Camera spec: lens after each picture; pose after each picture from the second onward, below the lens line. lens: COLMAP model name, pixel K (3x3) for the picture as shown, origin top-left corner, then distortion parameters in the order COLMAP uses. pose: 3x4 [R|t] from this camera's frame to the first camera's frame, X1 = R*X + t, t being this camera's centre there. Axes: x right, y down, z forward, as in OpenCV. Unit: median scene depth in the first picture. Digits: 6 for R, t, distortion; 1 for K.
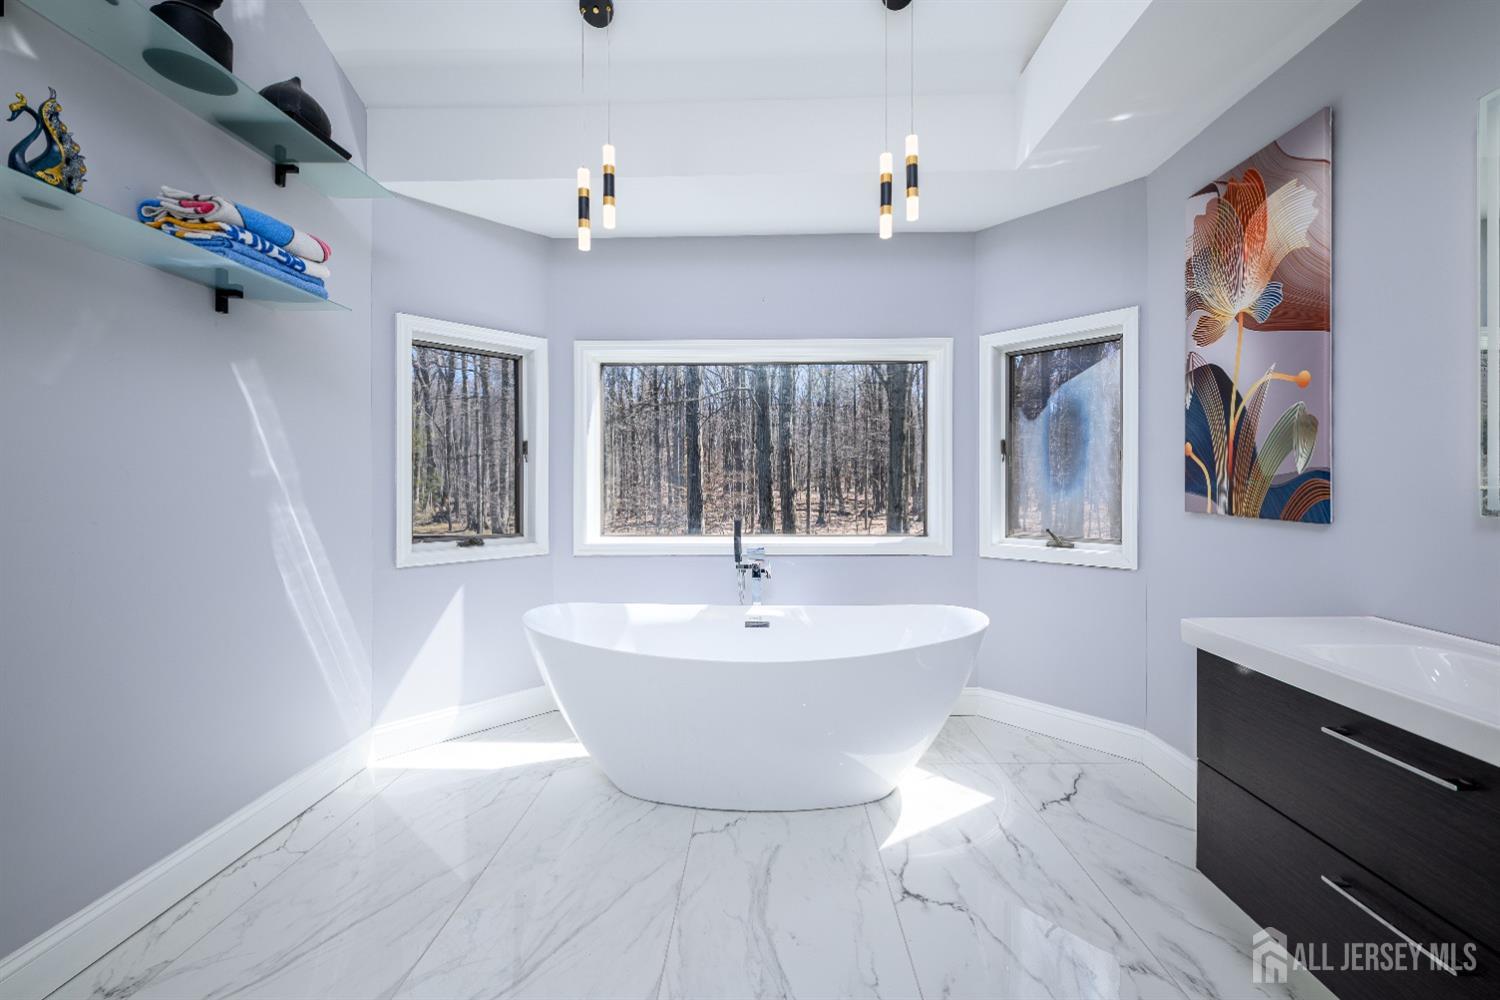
lens RADIAL K [[599.8, 0, 752.3], [0, 599.8, 488.5], [0, 0, 1]] dist [-0.003464, -0.000336]
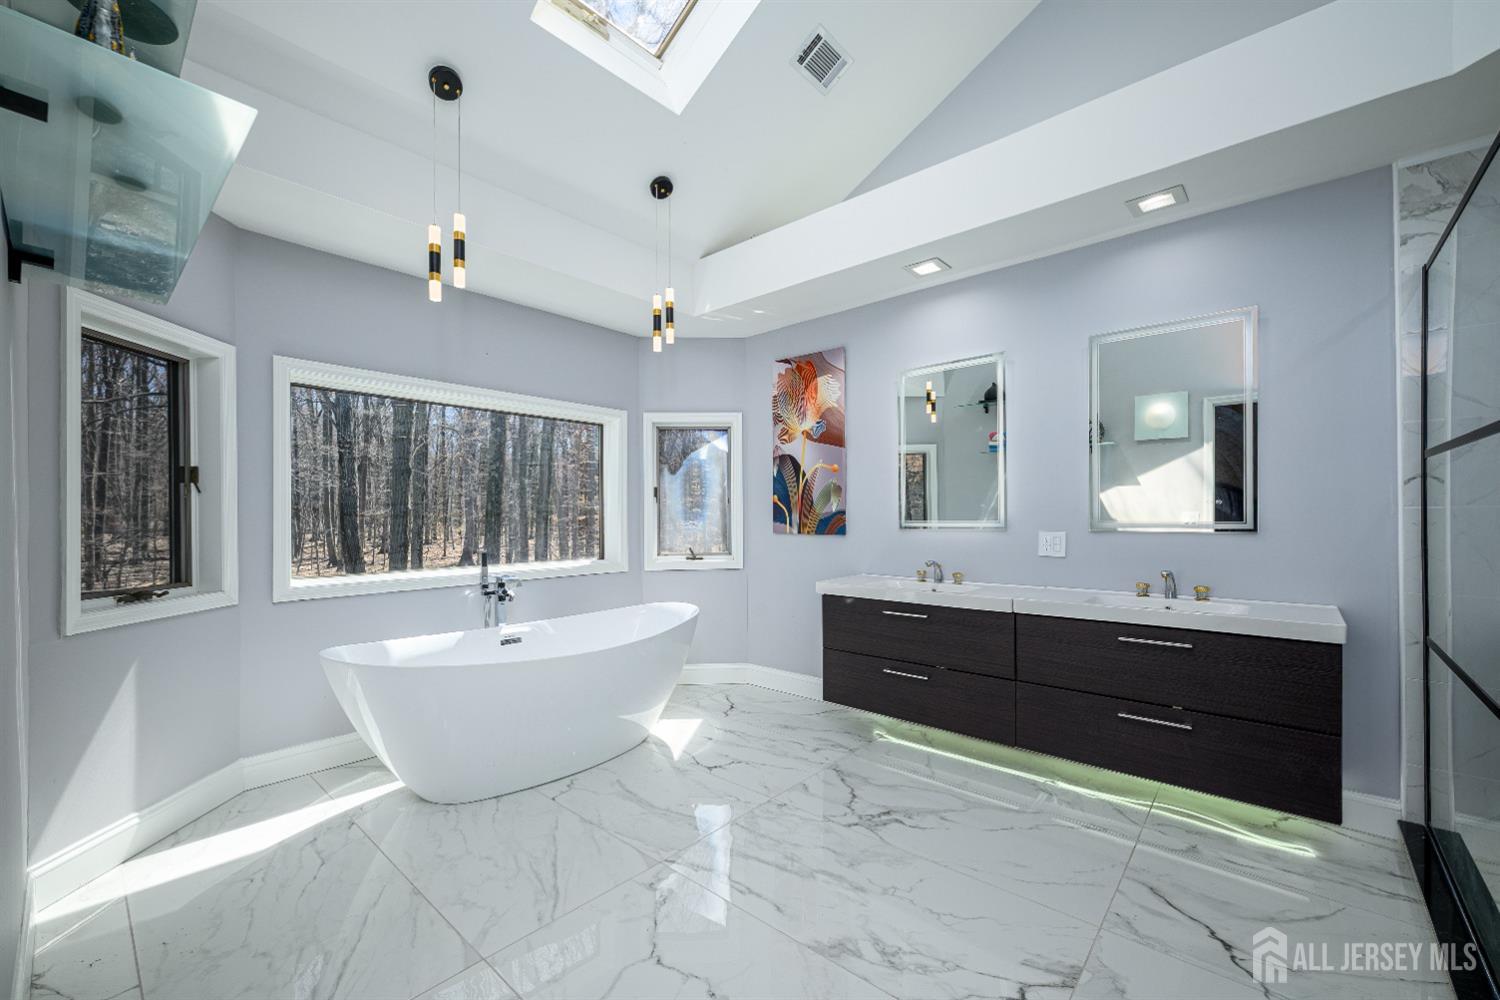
lens RADIAL K [[601.7, 0, 750.4], [0, 601.7, 514.2], [0, 0, 1]] dist [-0.000150, 0.000026]
pose [[0.641621, 0.002780, 0.767017, -0.755568], [0.011540, 0.999845, -0.013277, 0.005519], [-0.766935, 0.017370, 0.641489, -0.122395]]
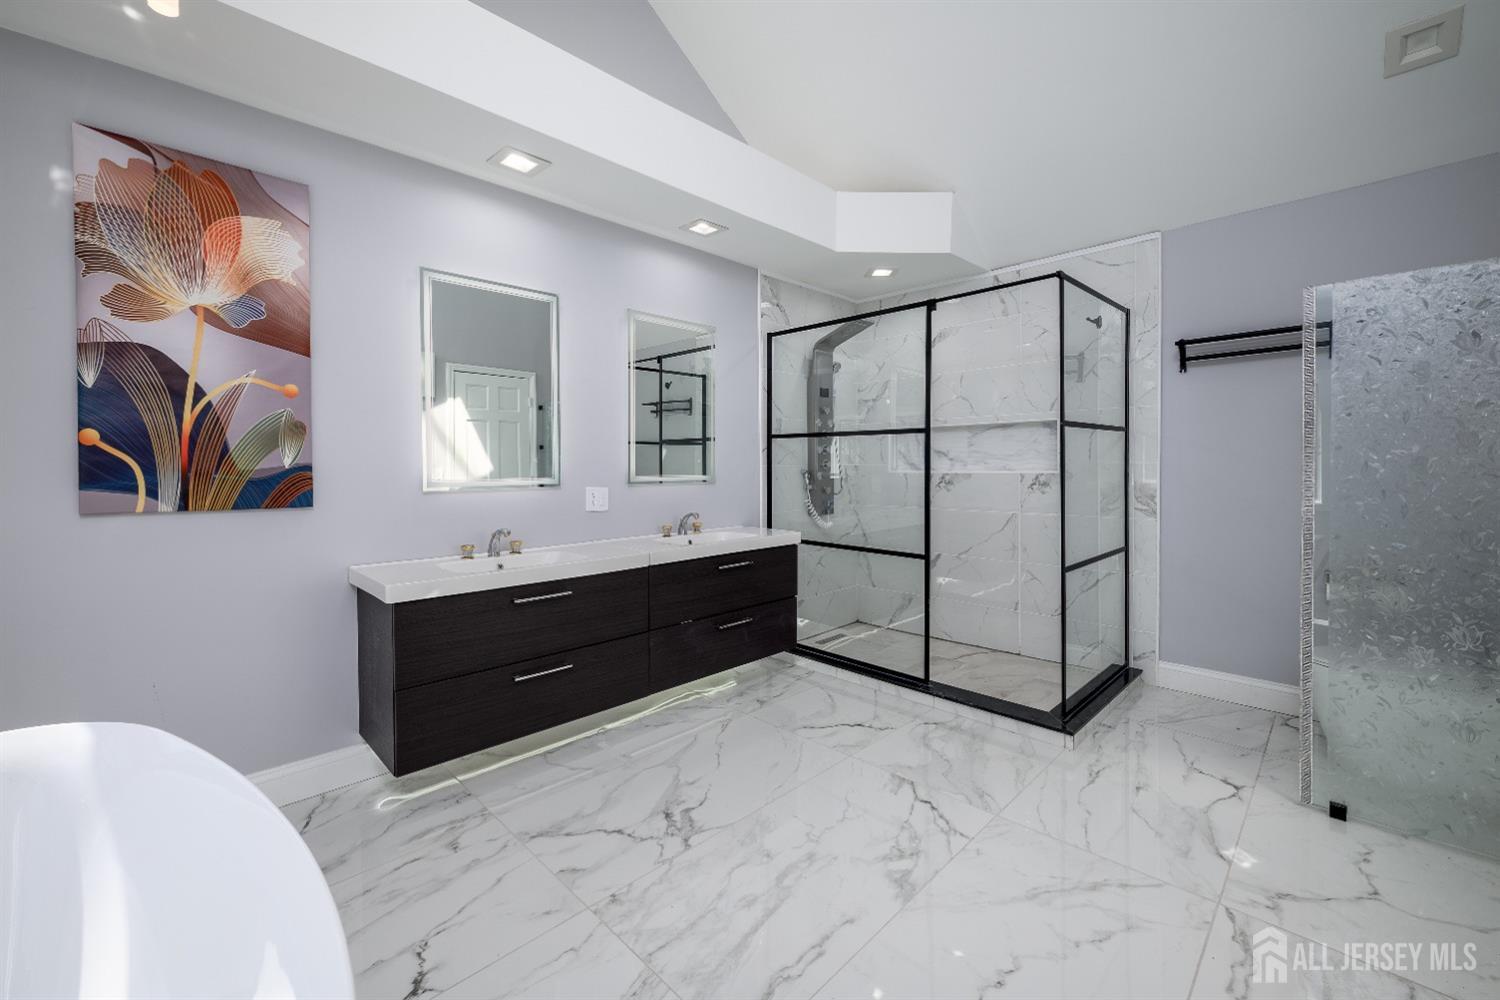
lens RADIAL K [[609.8, 0, 752.3], [0, 609.8, 473.0], [0, 0, 1]] dist [-0.000633, 0.000098]
pose [[-0.726096, -0.002413, 0.687589, -0.506513], [0.015937, 0.999666, 0.020337, -0.020337], [-0.687409, 0.025725, -0.725815, 1.021548]]
